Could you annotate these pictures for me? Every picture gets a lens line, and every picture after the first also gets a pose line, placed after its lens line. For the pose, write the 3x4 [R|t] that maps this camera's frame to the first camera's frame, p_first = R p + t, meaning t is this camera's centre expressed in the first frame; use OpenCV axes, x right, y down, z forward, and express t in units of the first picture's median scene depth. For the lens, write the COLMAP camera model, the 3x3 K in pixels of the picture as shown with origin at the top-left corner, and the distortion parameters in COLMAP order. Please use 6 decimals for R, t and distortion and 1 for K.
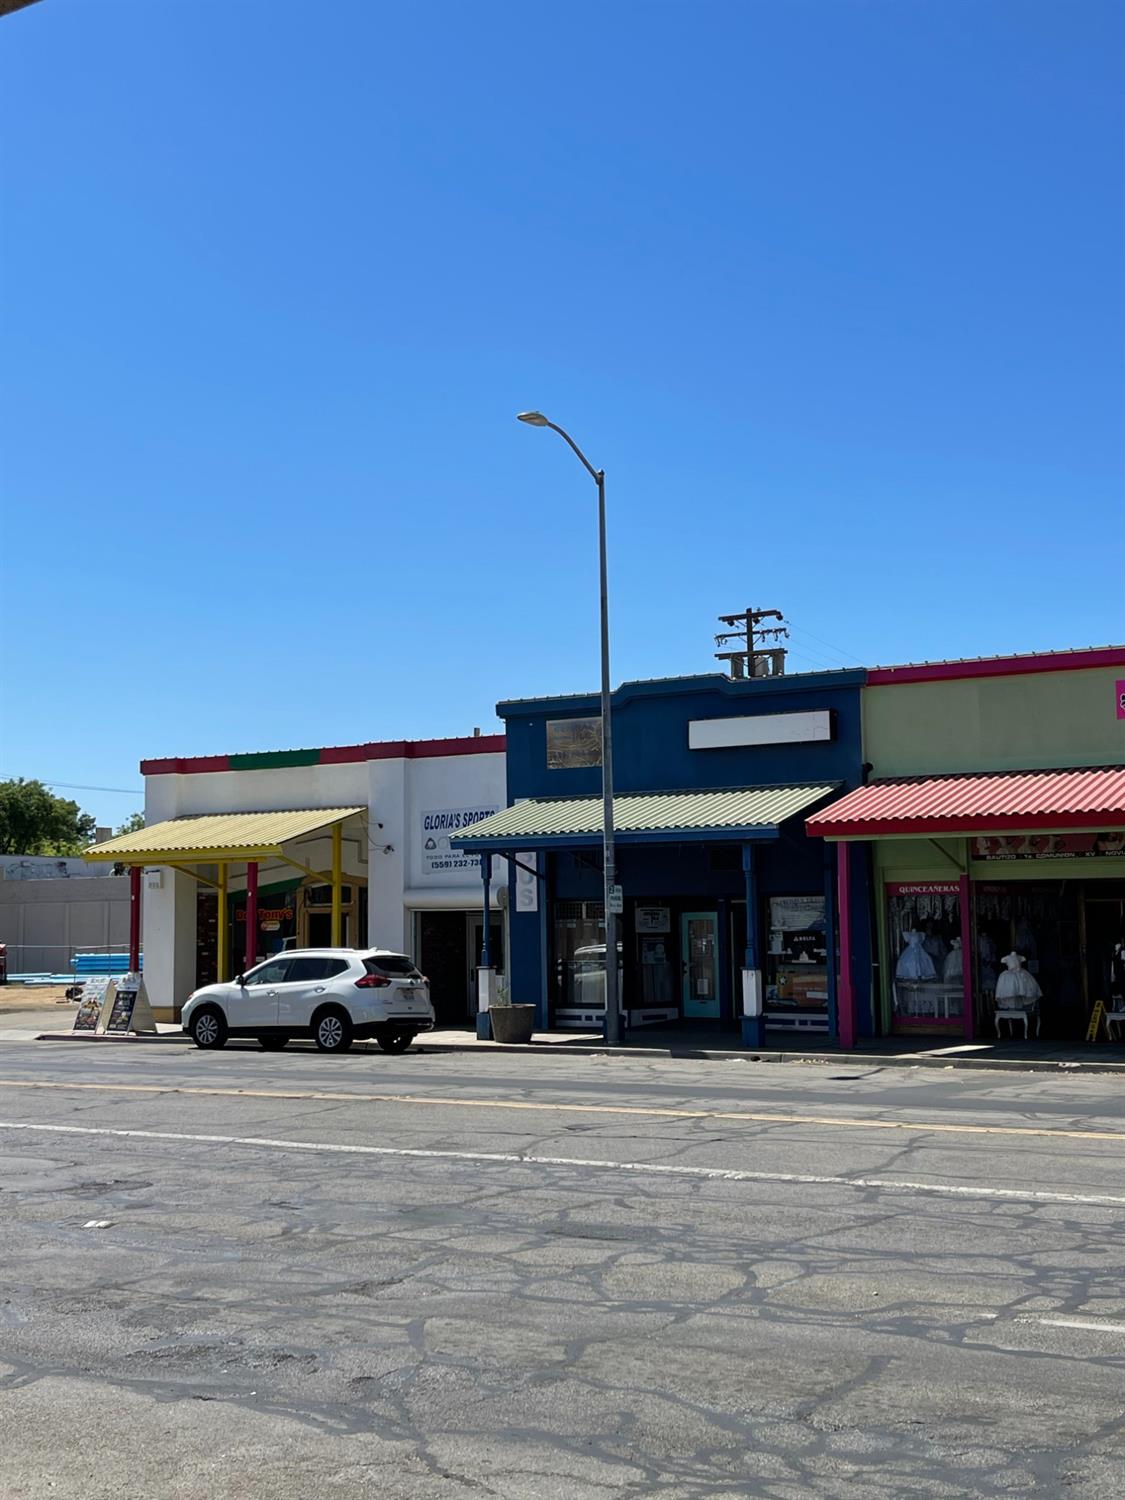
lens RADIAL K [[1822.0, 0, 552.8], [0, 1822.0, 758.1], [0, 0, 1]] dist [0.091193, 0.000000]
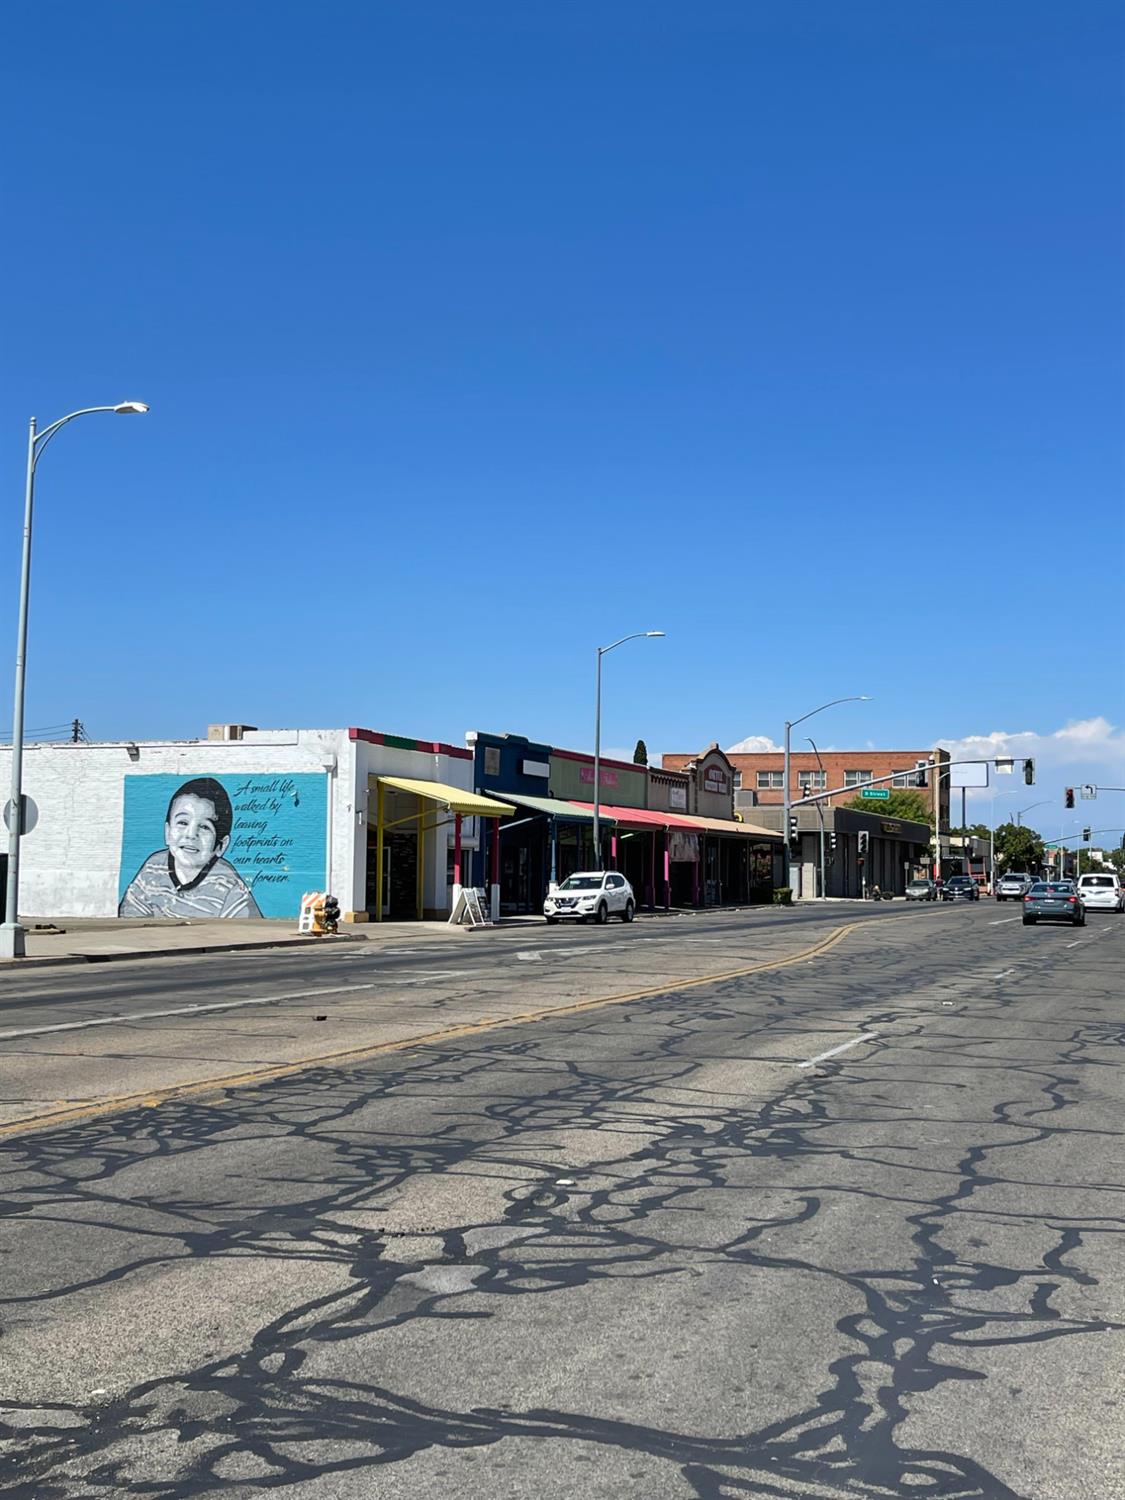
lens RADIAL K [[1822.0, 0, 562.5], [0, 1822.0, 748.8], [0, 0, 1]] dist [0.091193, 0.000000]
pose [[-0.231819, 0.070328, 0.970213, -1.922159], [-0.100911, 0.990263, -0.095893, 0.159533], [-0.967511, -0.120135, -0.222465, 1.428845]]
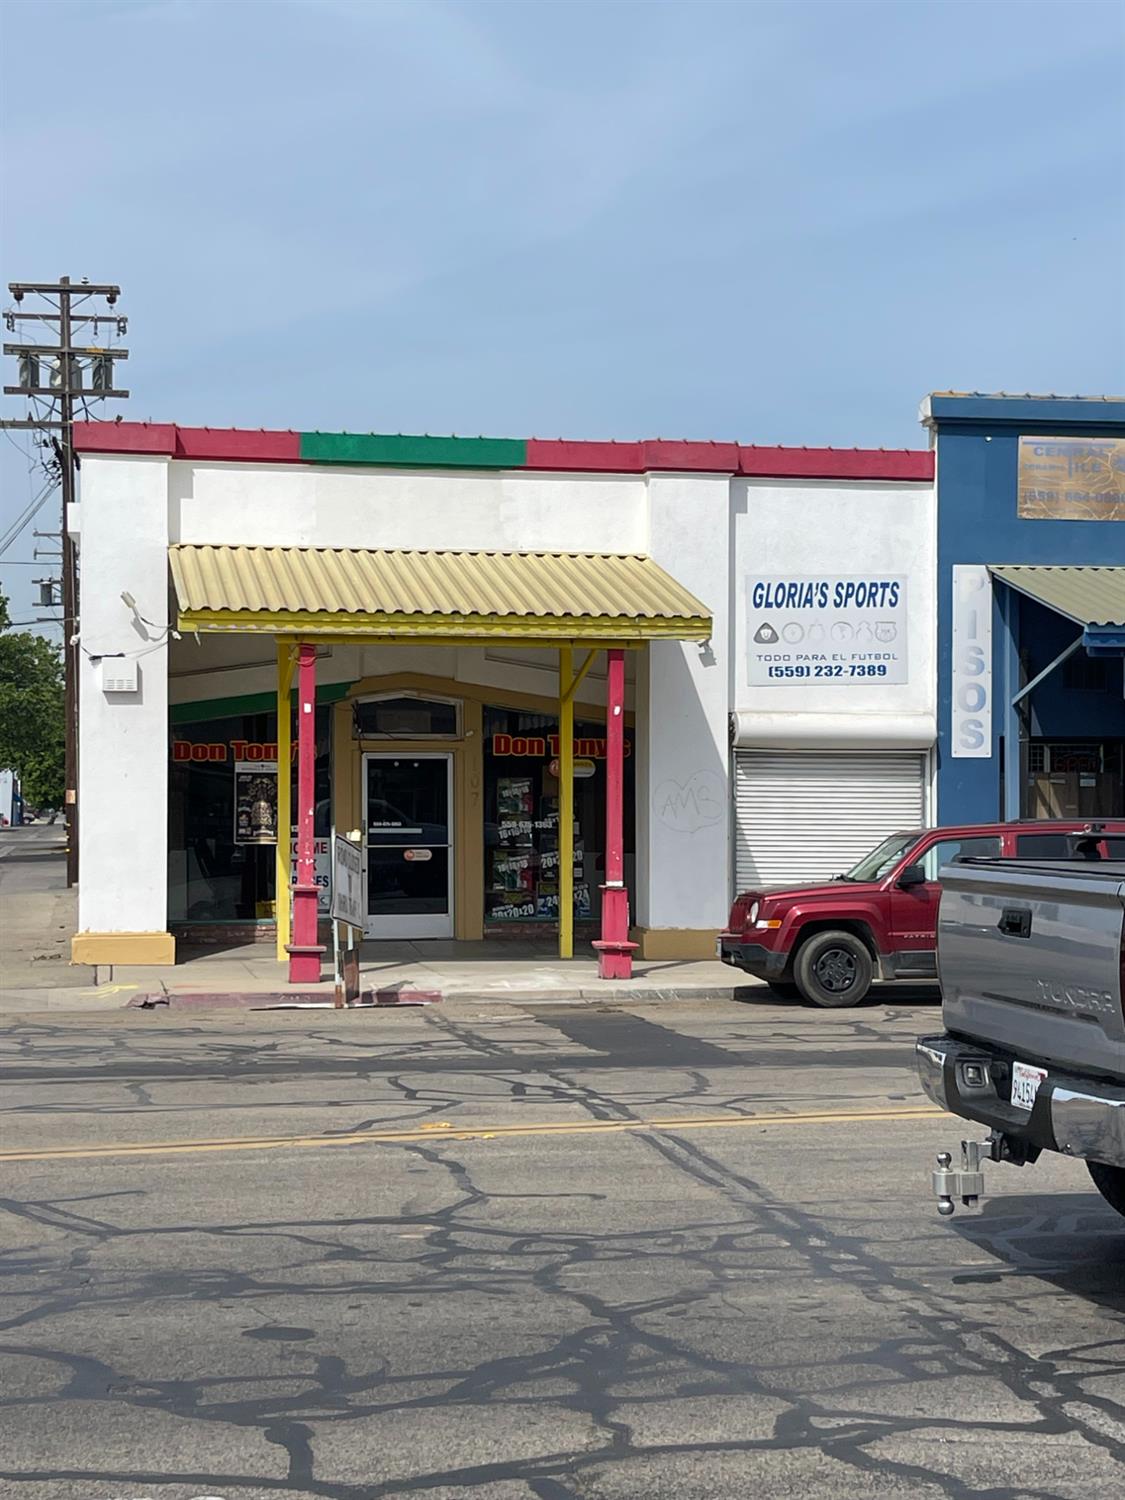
lens RADIAL K [[2501.2, 0, 537.7], [0, 2501.2, 766.7], [0, 0, 1]] dist [0.096116, 0.000000]
pose [[0.738258, 0.021848, 0.674164, -0.712623], [-0.072772, 0.996221, 0.047405, 0.063255], [-0.670581, -0.084058, 0.737058, 0.533719]]
